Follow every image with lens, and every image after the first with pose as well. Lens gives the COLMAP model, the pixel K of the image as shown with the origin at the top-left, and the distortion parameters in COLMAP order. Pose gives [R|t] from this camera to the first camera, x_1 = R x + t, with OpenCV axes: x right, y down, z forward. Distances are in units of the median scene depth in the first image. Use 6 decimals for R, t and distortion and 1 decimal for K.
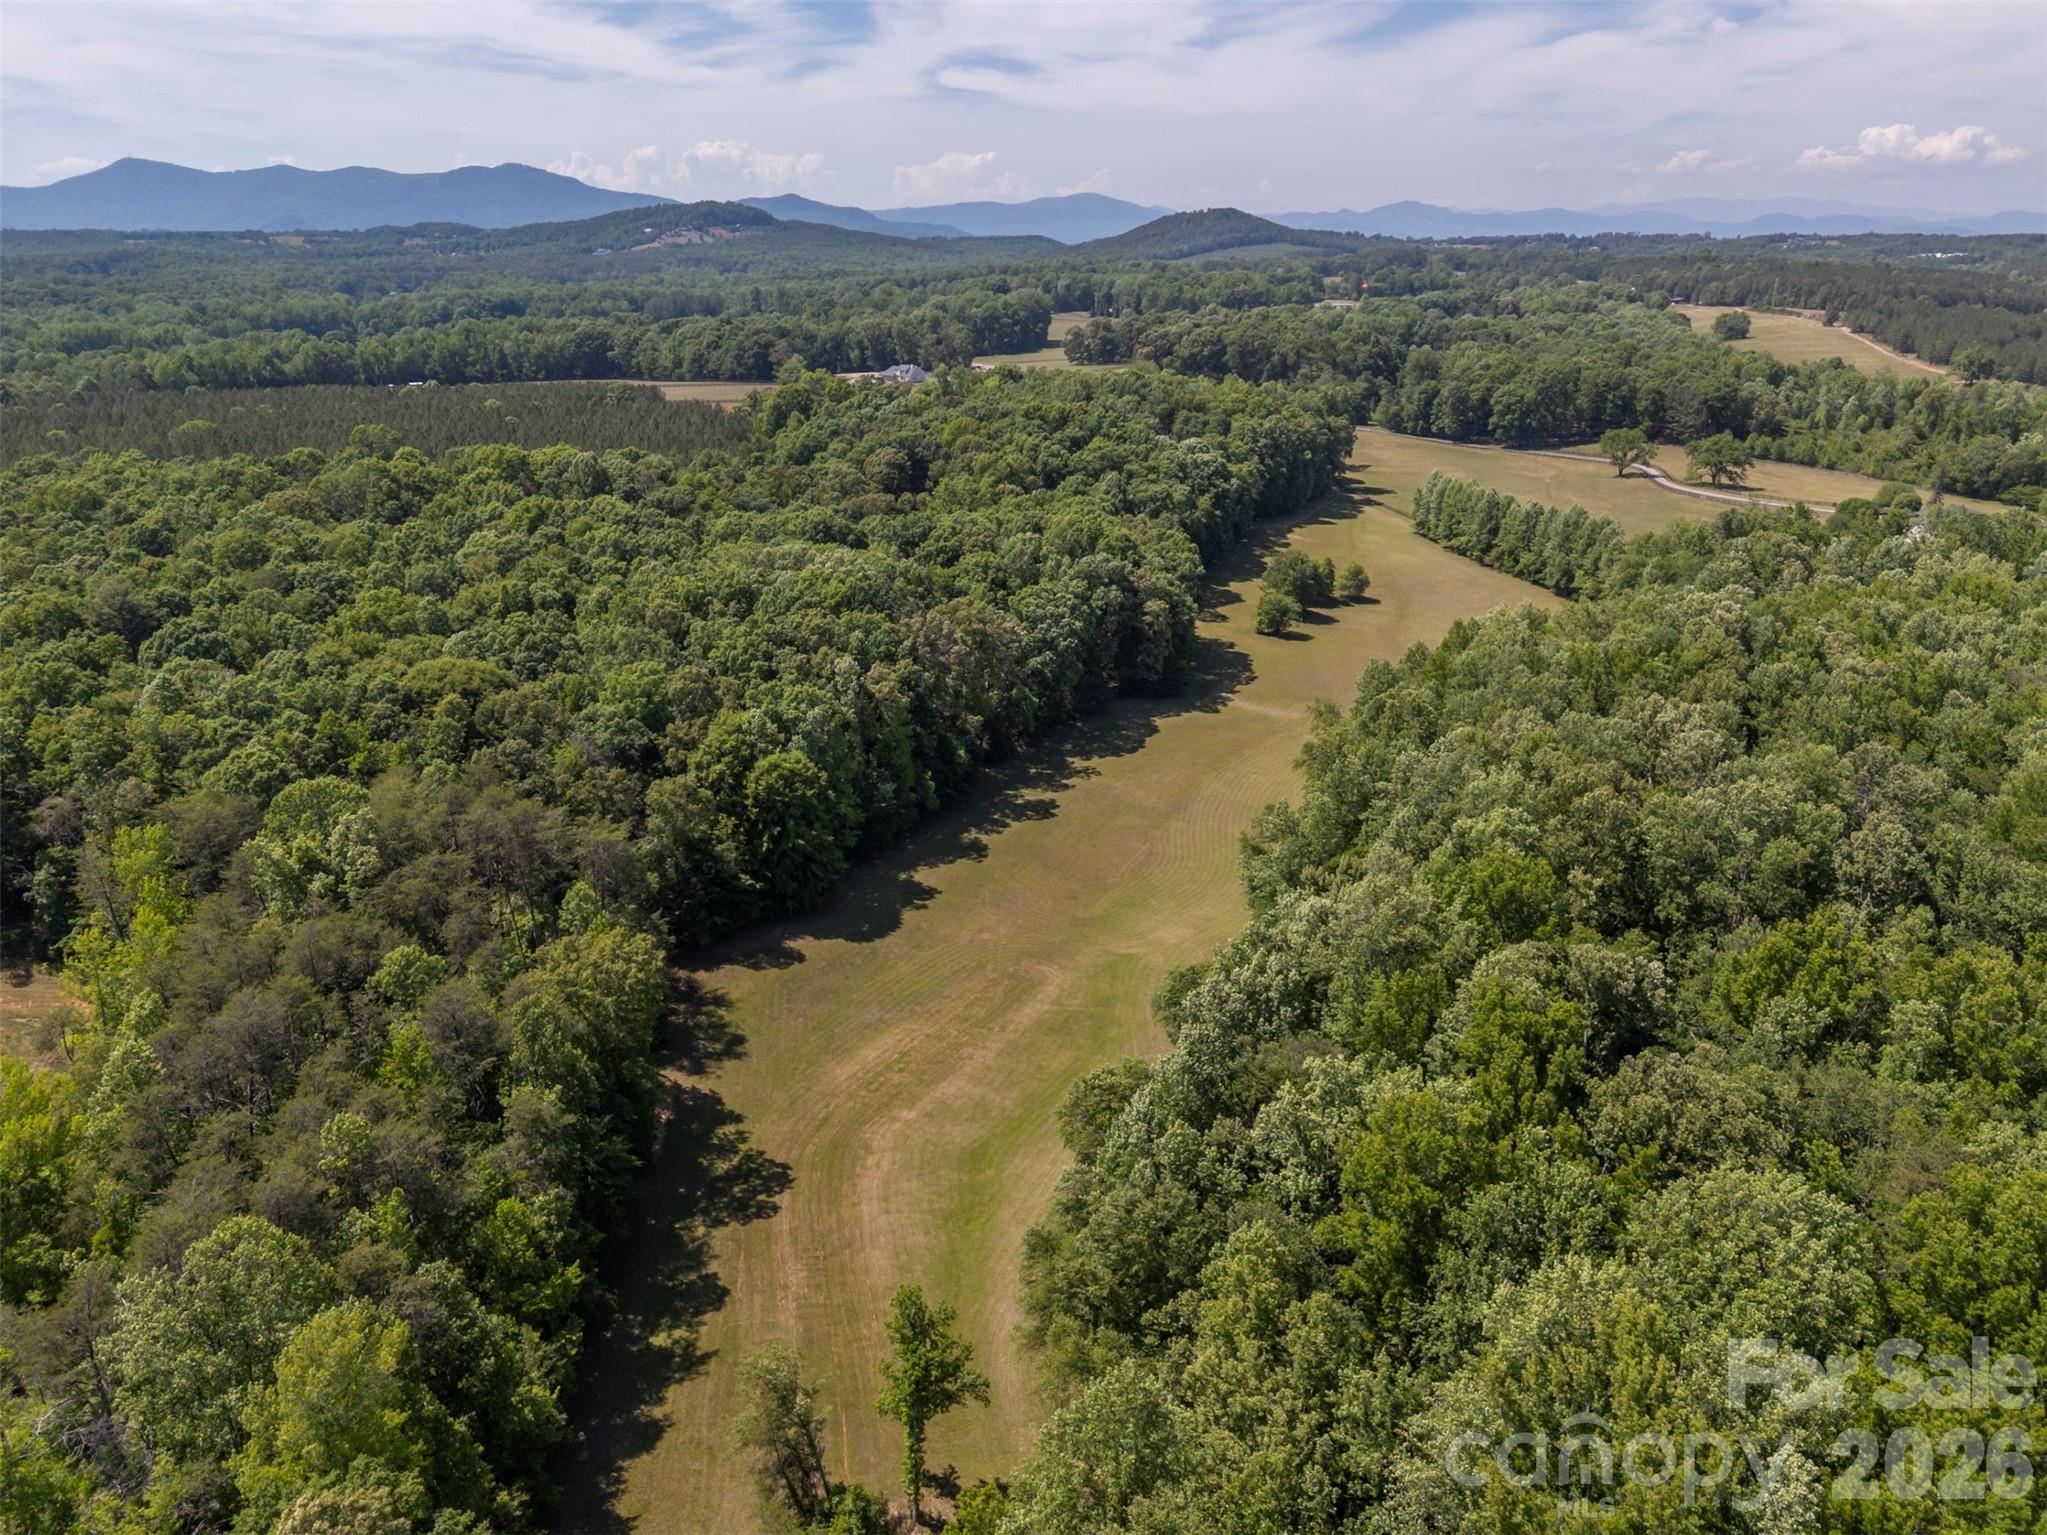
lens RADIAL K [[1406.2, 0, 1032.4], [0, 1406.2, 767.2], [0, 0, 1]] dist [0.020731, 0.001018]
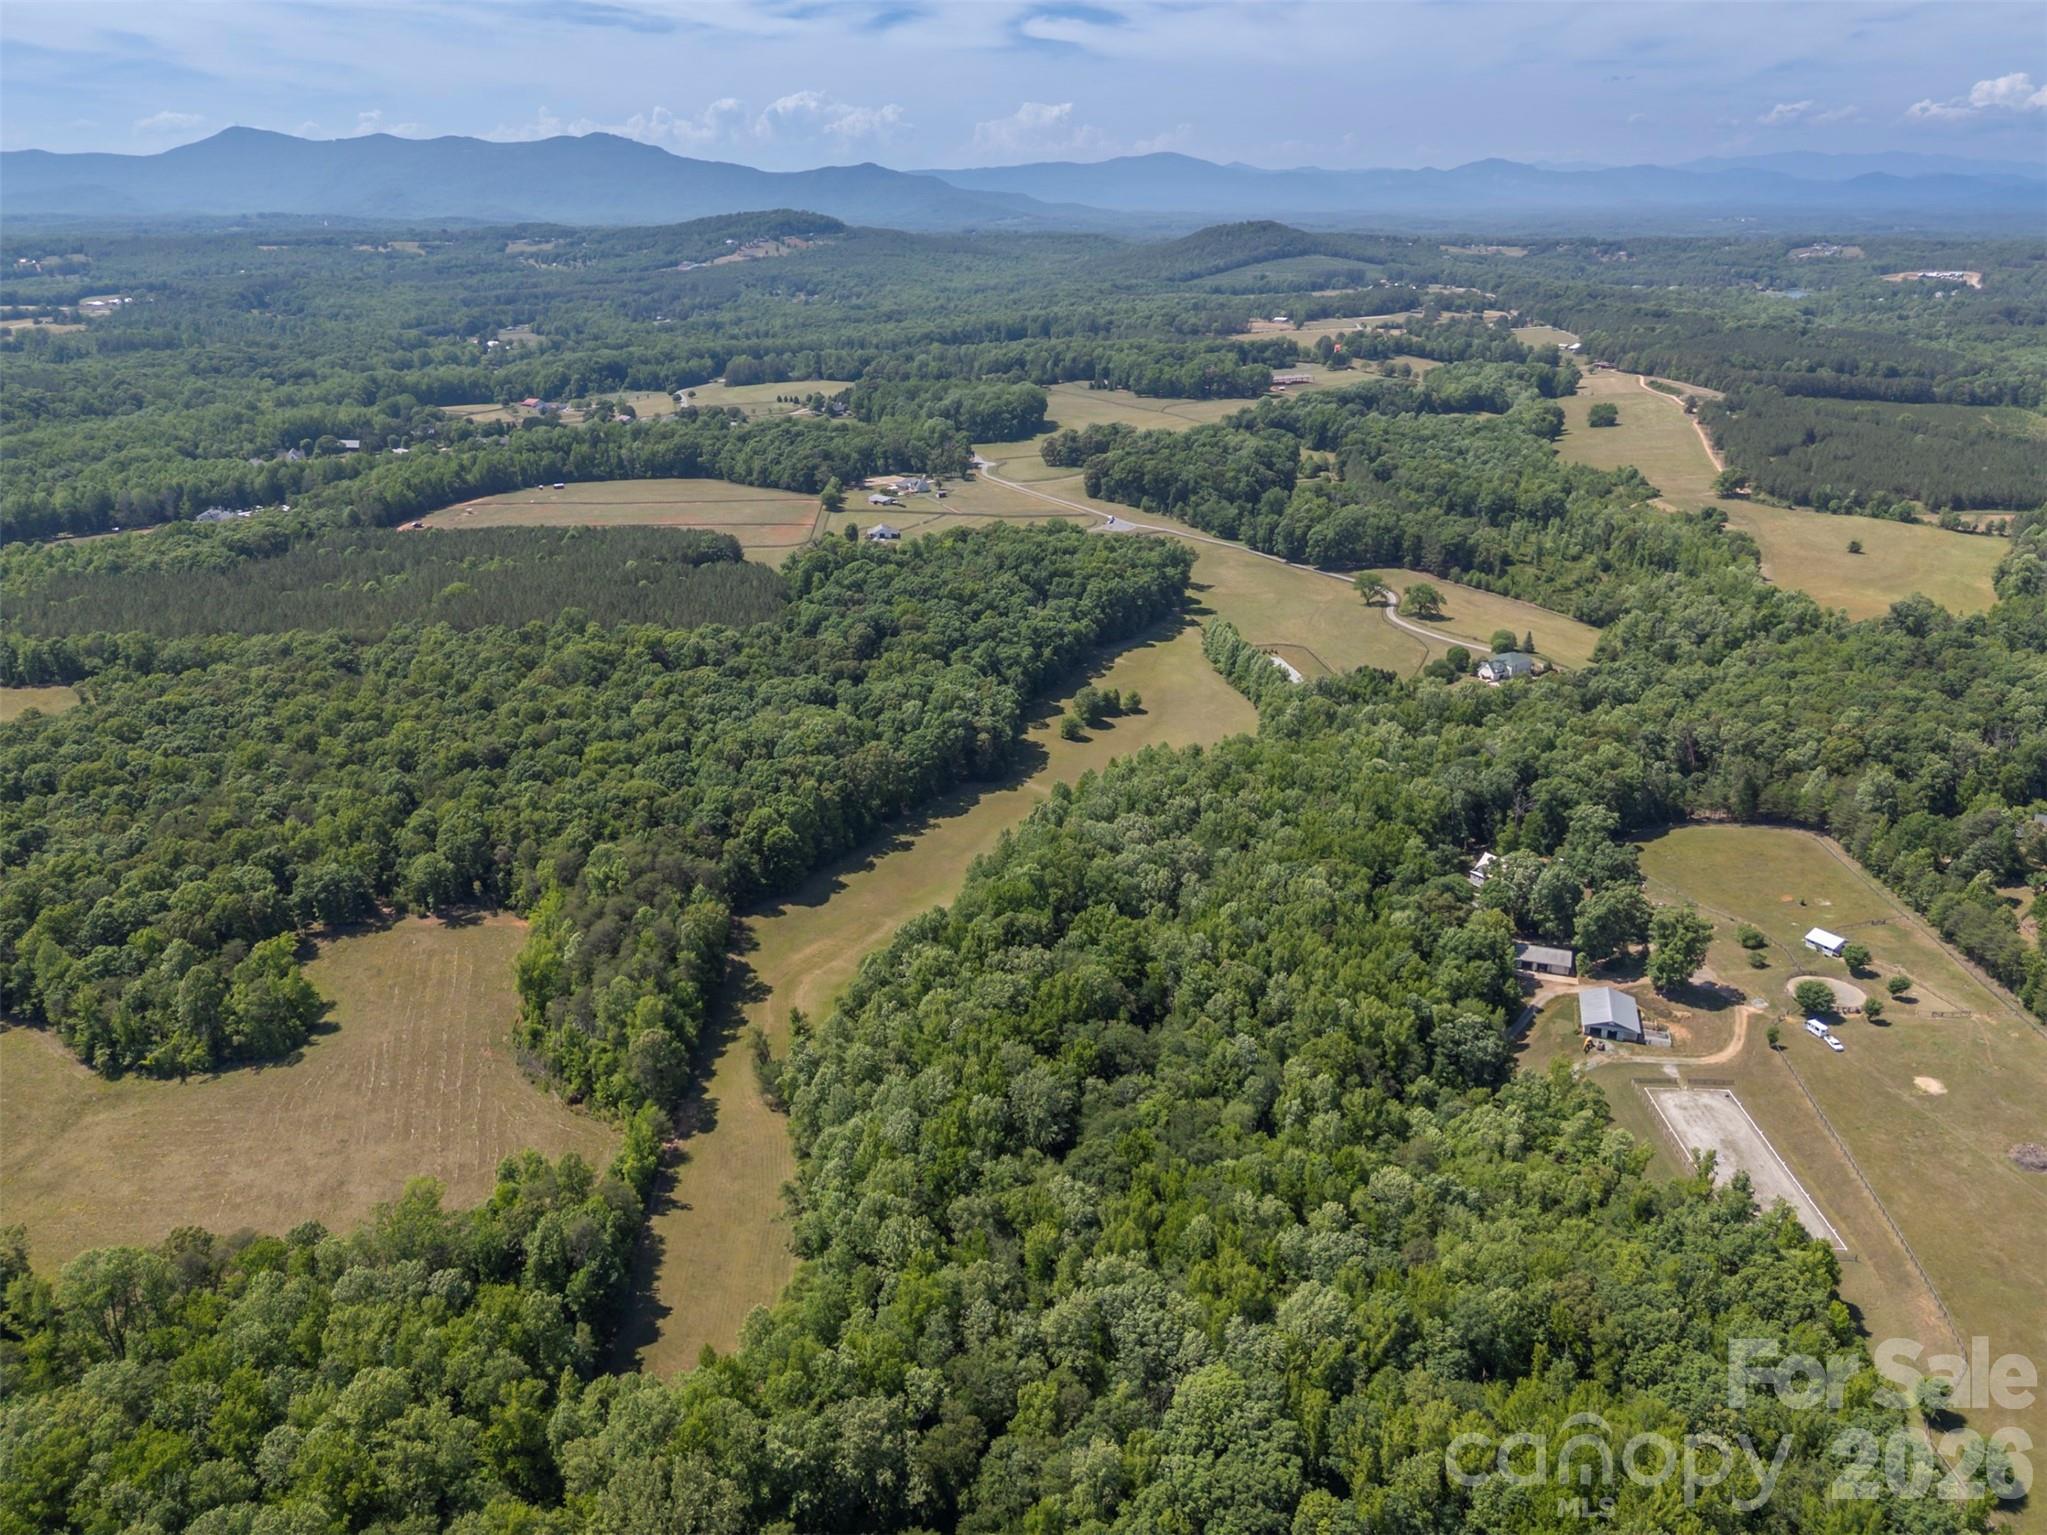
lens RADIAL K [[1478.9, 0, 1027.2], [0, 1478.9, 762.9], [0, 0, 1]] dist [0.090431, -0.105639]
pose [[0.997650, 0.016693, -0.066457, 0.329388], [-0.014575, 0.999374, 0.032225, -0.167356], [0.066953, -0.031181, 0.997269, -1.196822]]
